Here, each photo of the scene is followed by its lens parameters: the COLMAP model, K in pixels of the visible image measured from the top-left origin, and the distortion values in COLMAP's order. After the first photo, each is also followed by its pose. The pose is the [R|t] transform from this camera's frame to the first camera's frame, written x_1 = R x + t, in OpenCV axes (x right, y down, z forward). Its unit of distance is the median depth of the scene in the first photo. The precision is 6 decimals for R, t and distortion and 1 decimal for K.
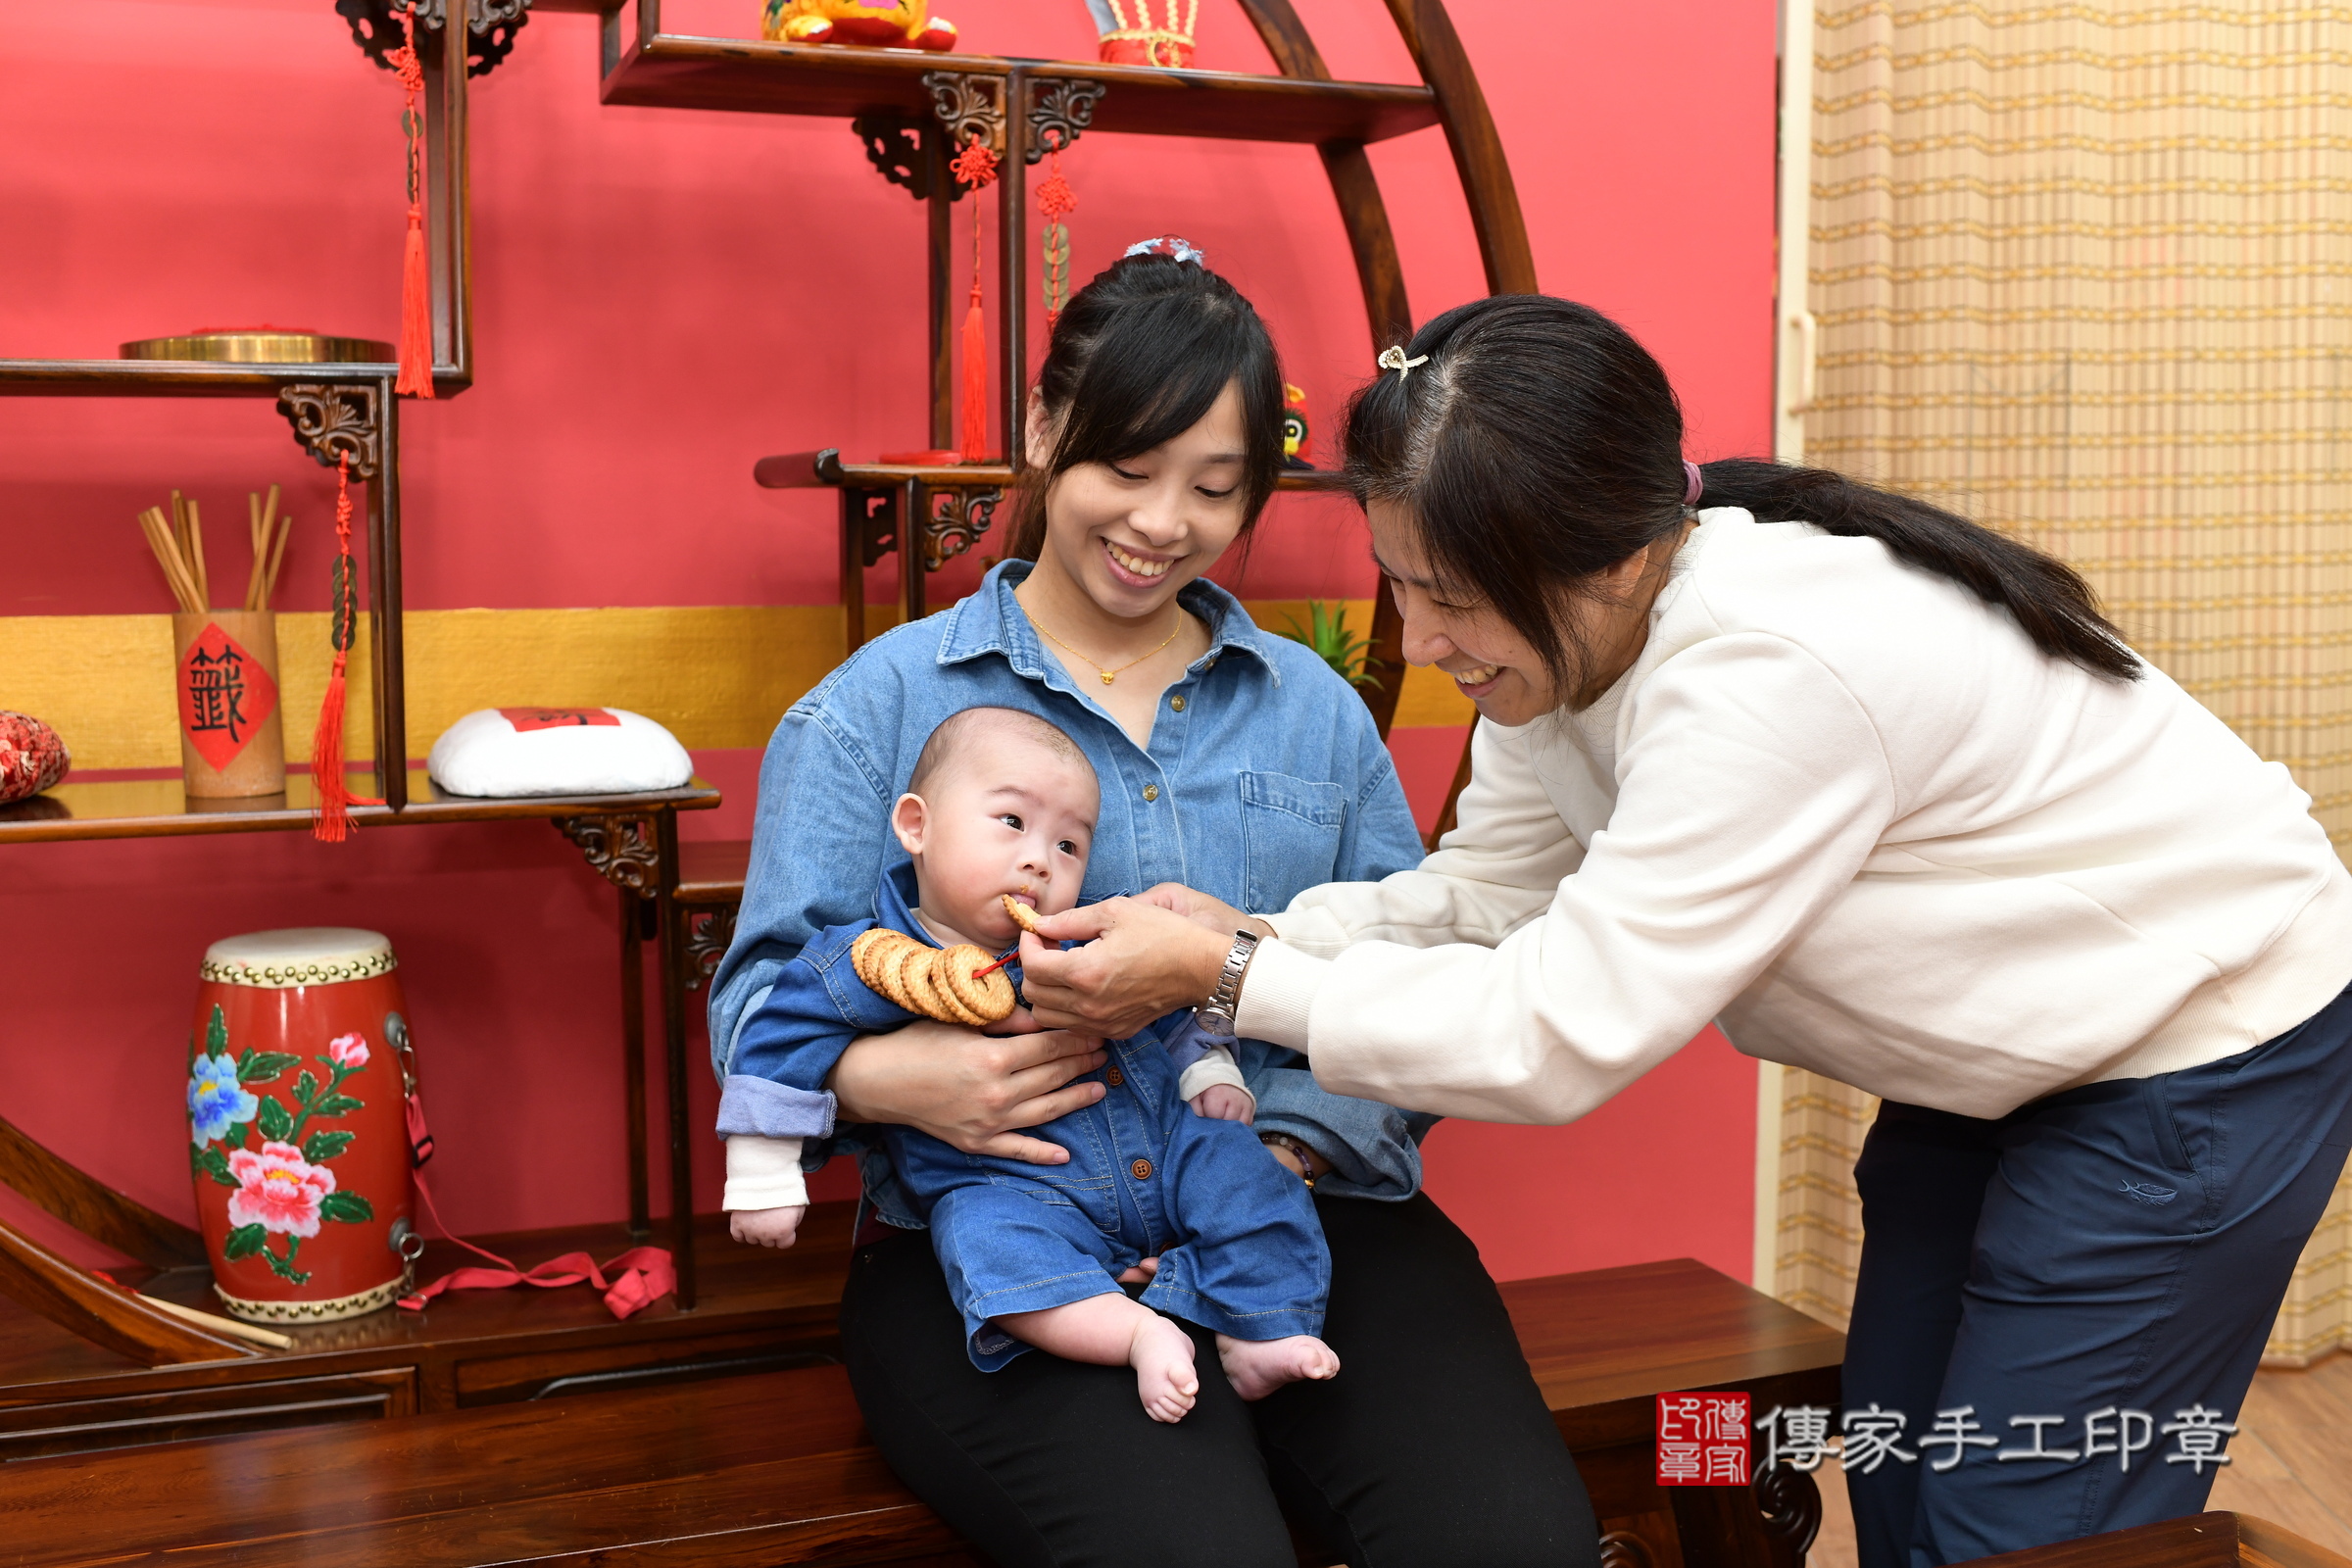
lens RADIAL K [[2400.8, 0, 1185.3], [0, 2400.8, 784.6], [0, 0, 1]] dist [-0.061754, 0.000000]
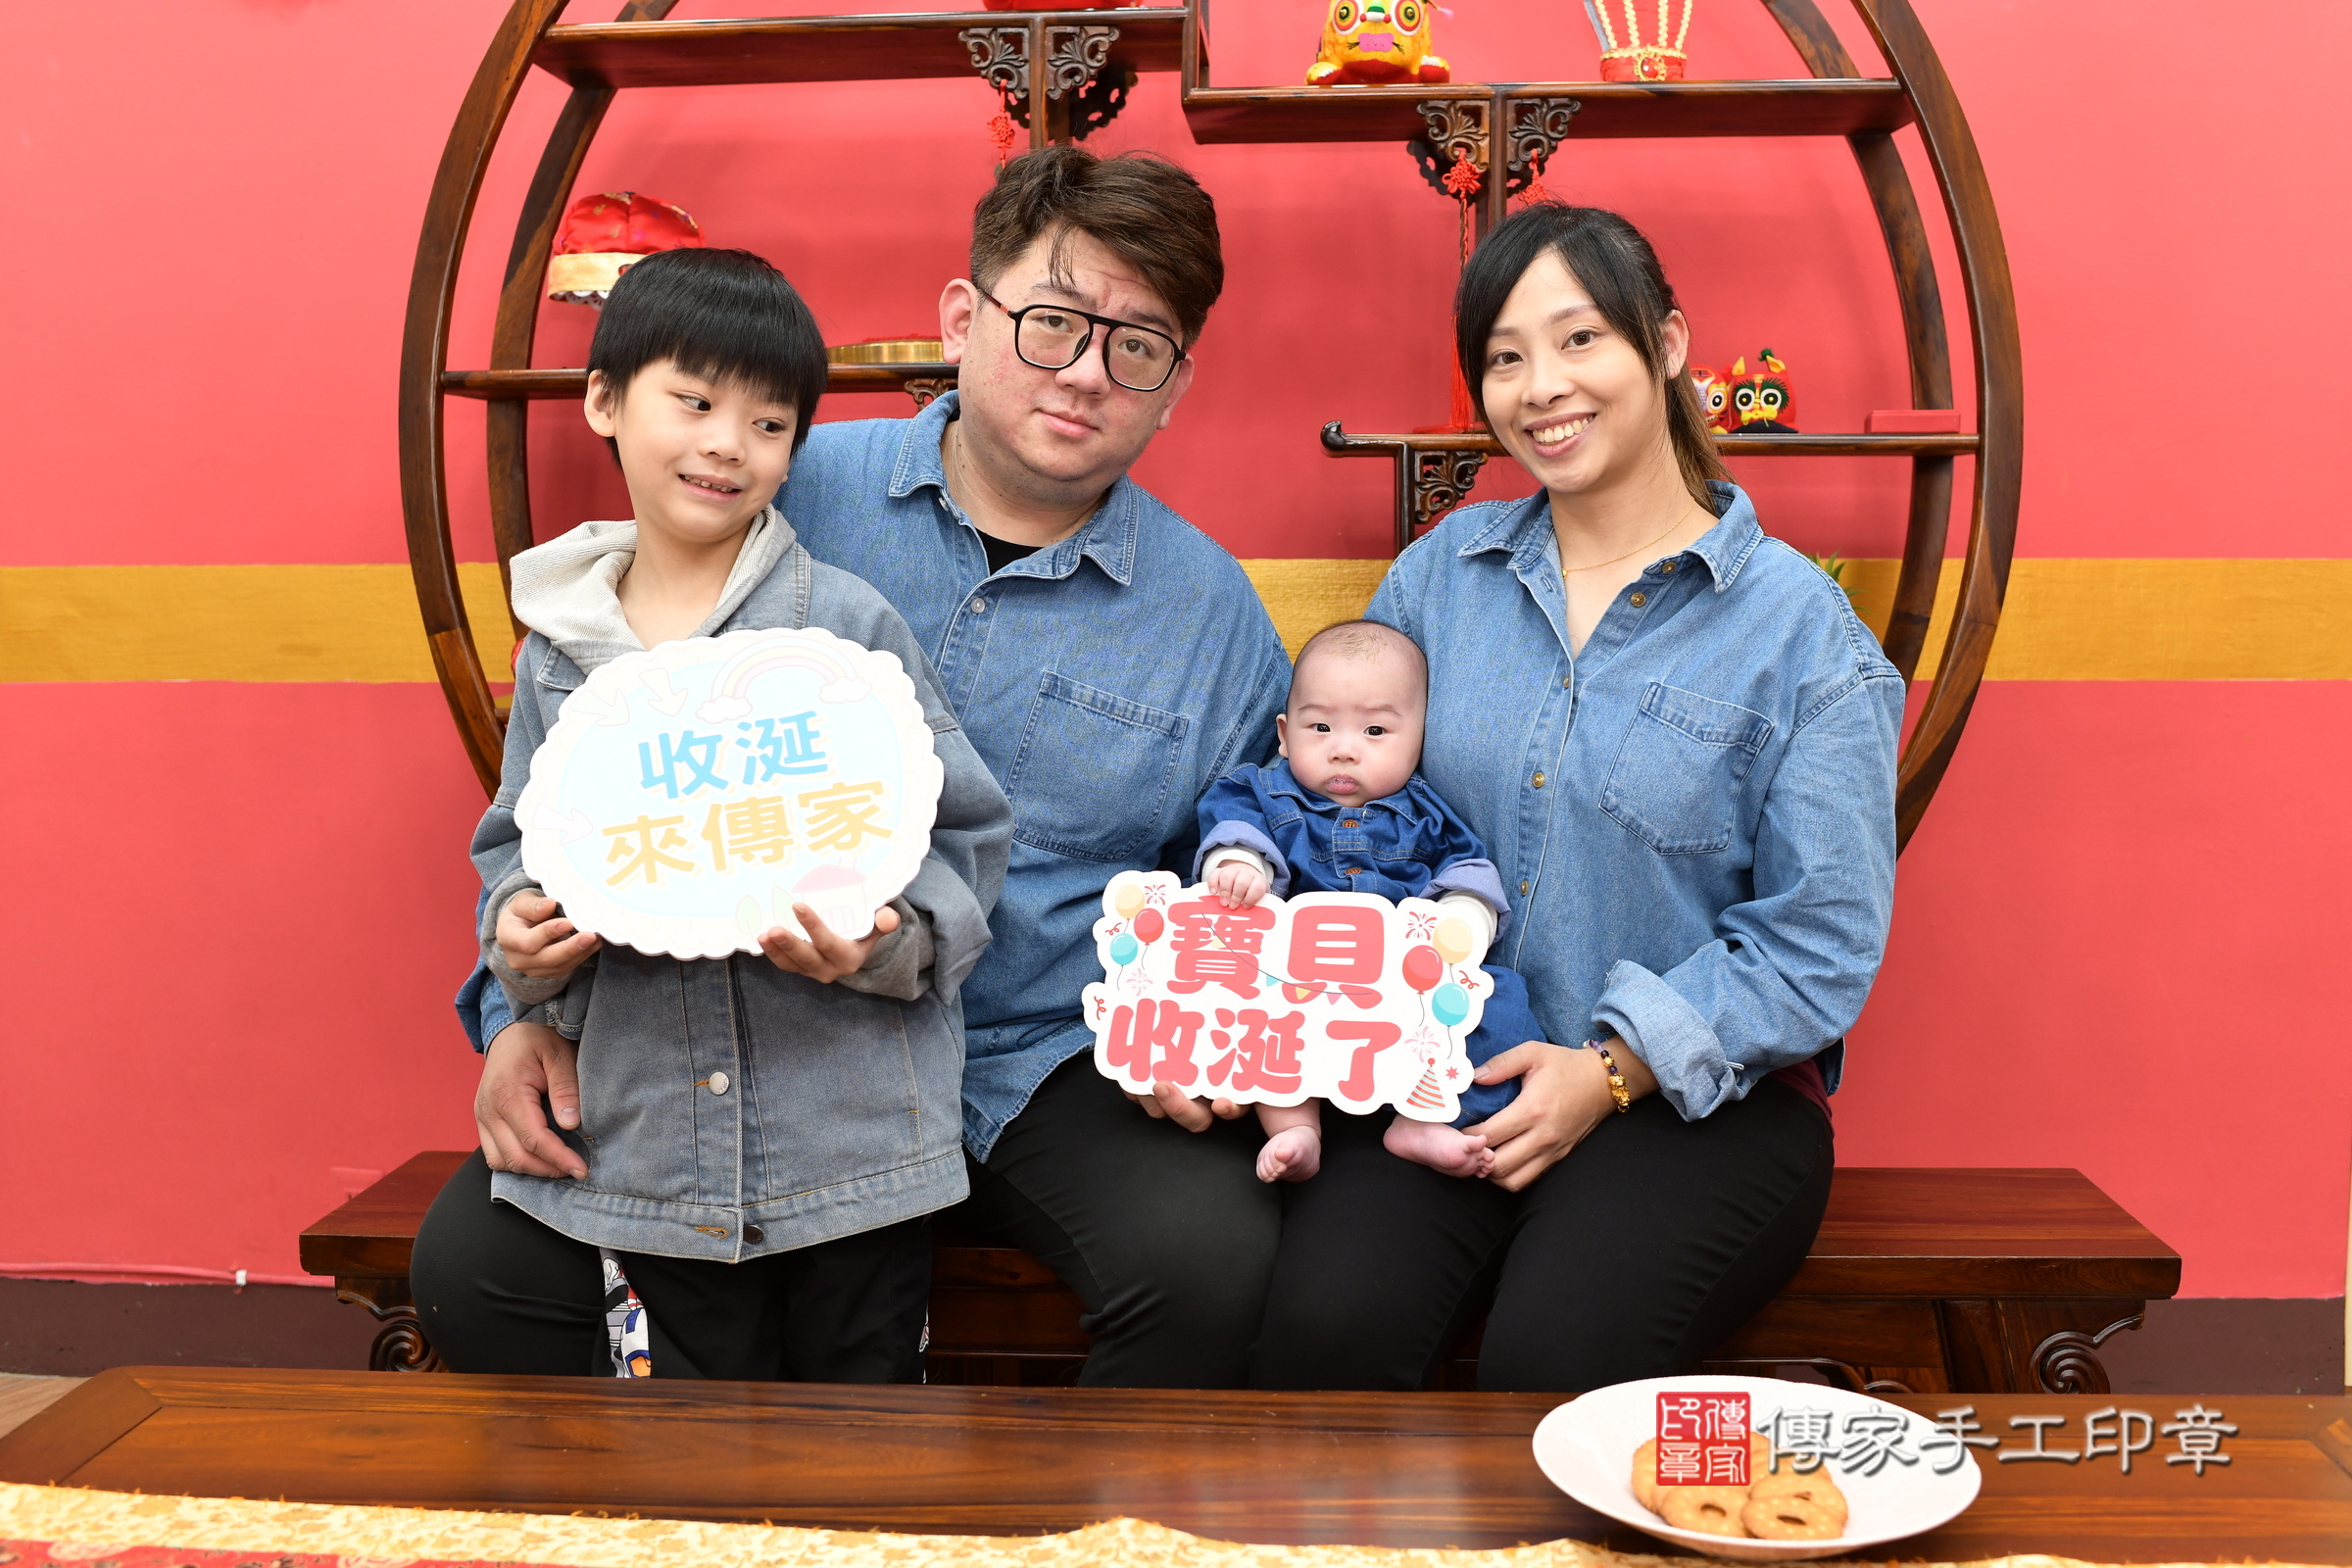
lens RADIAL K [[2400.8, 0, 1168.0], [0, 2400.8, 783.3], [0, 0, 1]] dist [-0.061754, 0.000000]
pose [[0.909083, 0.037669, -0.414908, 0.282519], [-0.037223, 0.999265, 0.009165, 0.033380], [0.414949, 0.007112, 0.909817, -0.128558]]
